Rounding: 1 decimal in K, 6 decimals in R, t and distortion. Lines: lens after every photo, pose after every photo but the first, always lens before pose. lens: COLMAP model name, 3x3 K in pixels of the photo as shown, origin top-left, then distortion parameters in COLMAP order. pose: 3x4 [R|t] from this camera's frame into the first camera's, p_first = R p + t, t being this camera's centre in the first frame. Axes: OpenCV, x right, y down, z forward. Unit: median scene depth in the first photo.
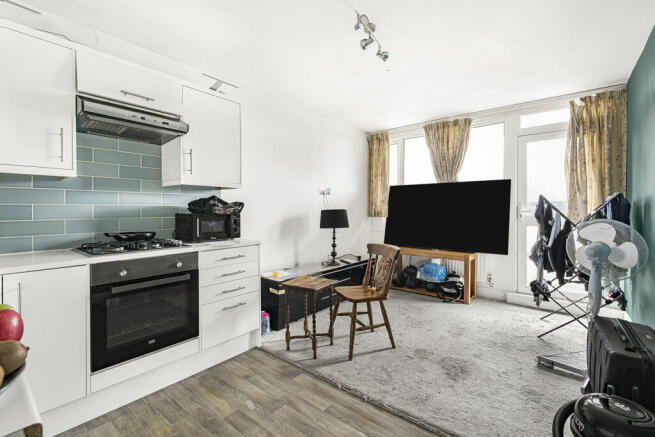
lens RADIAL K [[289.0, 0, 326.4], [0, 289.0, 212.7], [0, 0, 1]] dist [-0.000324, -0.000010]
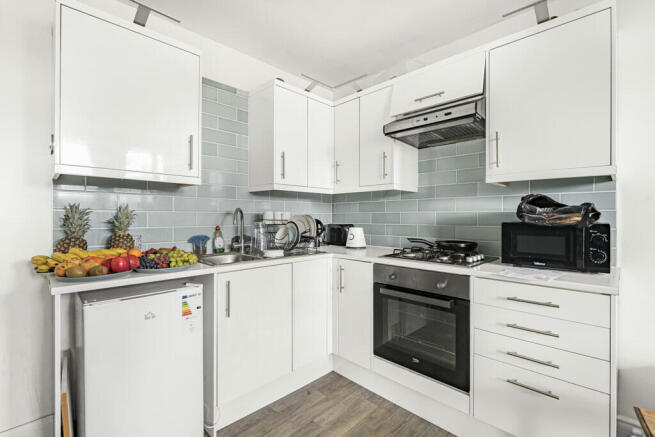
lens RADIAL K [[303.8, 0, 326.0], [0, 303.8, 214.3], [0, 0, 1]] dist [0.001263, 0.000080]
pose [[-0.115151, 0.003055, -0.993343, 0.354454], [-0.002326, 0.999992, 0.003345, -0.021489], [0.993345, 0.002695, -0.115143, 0.741571]]
